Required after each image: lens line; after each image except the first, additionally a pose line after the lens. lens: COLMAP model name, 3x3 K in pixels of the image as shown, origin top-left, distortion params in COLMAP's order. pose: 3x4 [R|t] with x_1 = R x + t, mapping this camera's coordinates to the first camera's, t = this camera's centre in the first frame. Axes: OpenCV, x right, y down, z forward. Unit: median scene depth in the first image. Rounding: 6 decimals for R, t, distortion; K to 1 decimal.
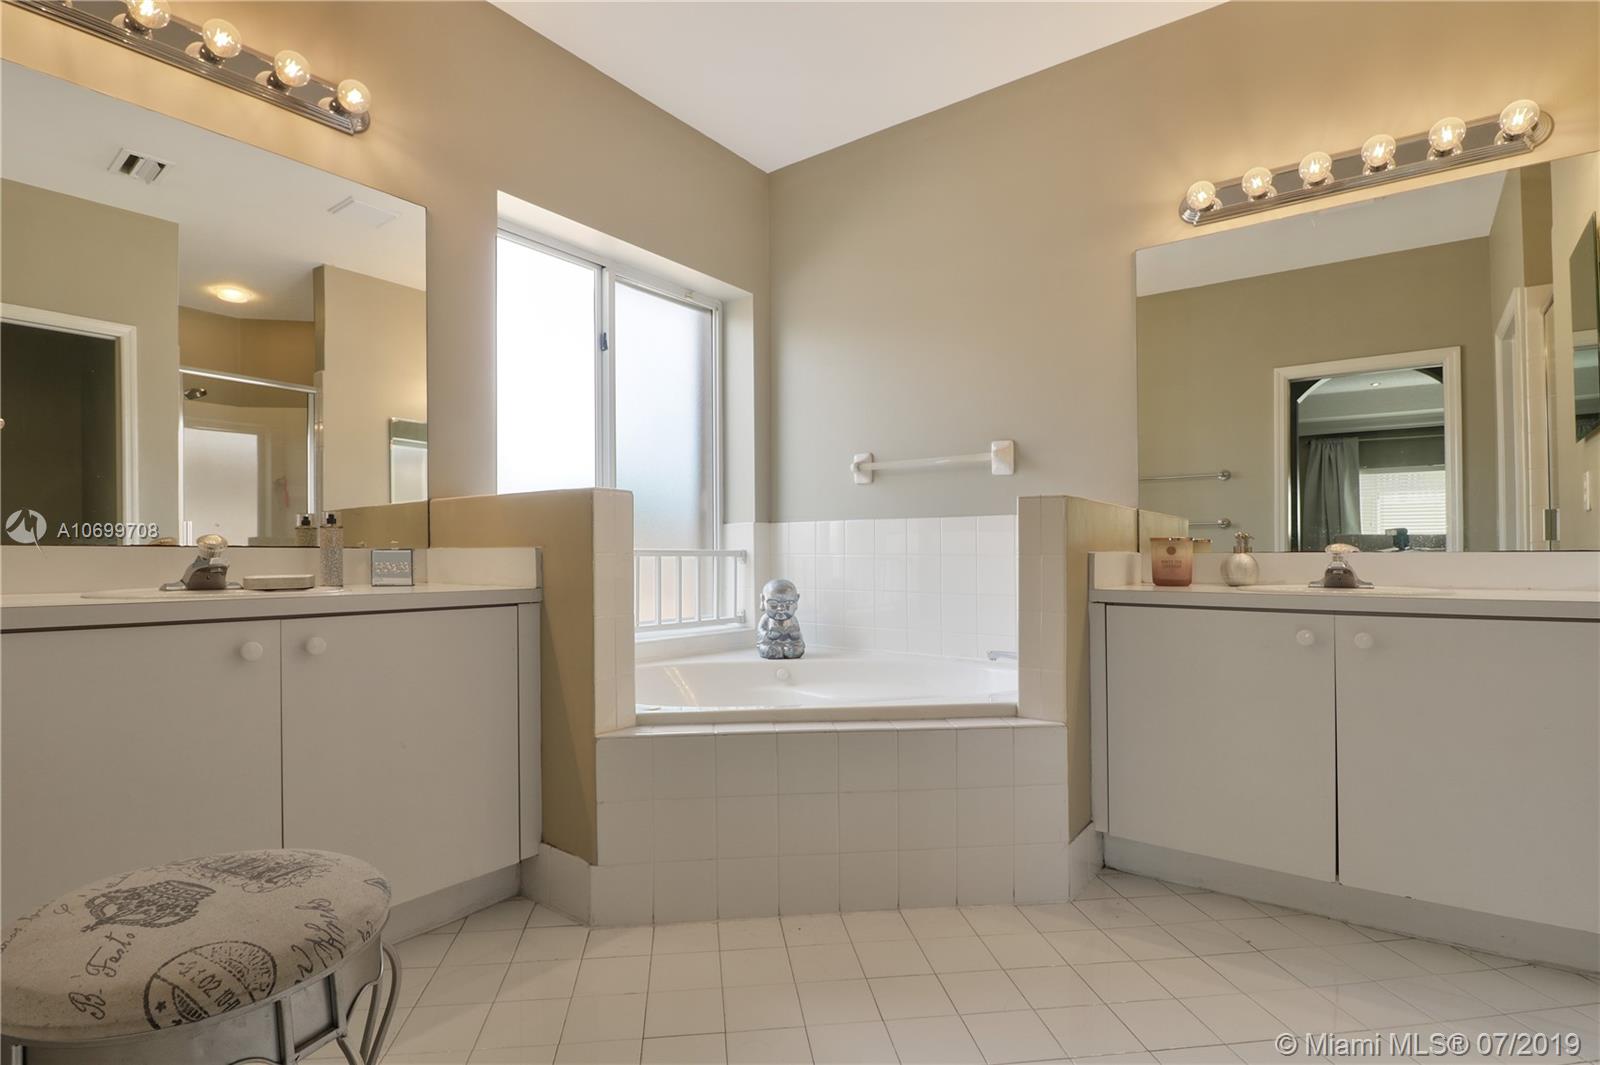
lens RADIAL K [[771.3, 0, 797.4], [0, 771.3, 539.5], [0, 0, 1]] dist [-0.001075, -0.009418]
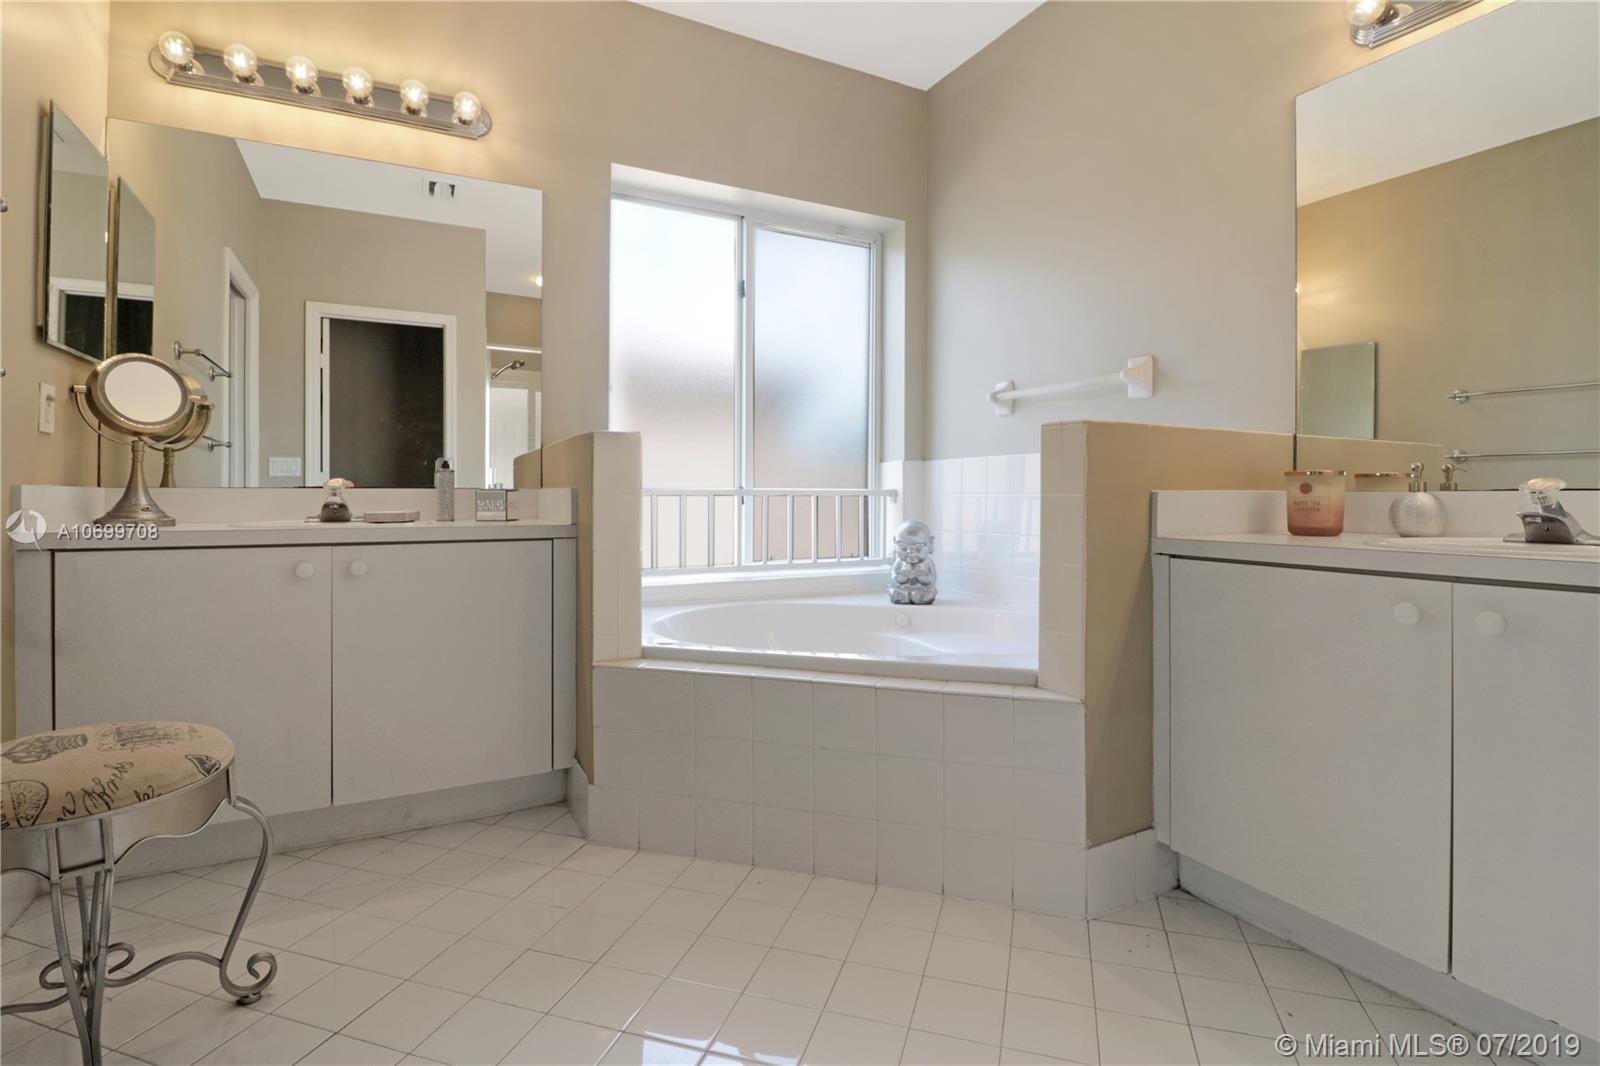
lens RADIAL K [[774.7, 0, 798.7], [0, 774.7, 485.7], [0, 0, 1]] dist [-0.001103, -0.007932]
pose [[0.911169, -0.004757, -0.412006, 0.343770], [0.008037, 0.999948, 0.006230, 0.003192], [0.411955, -0.008988, 0.911160, 0.110413]]
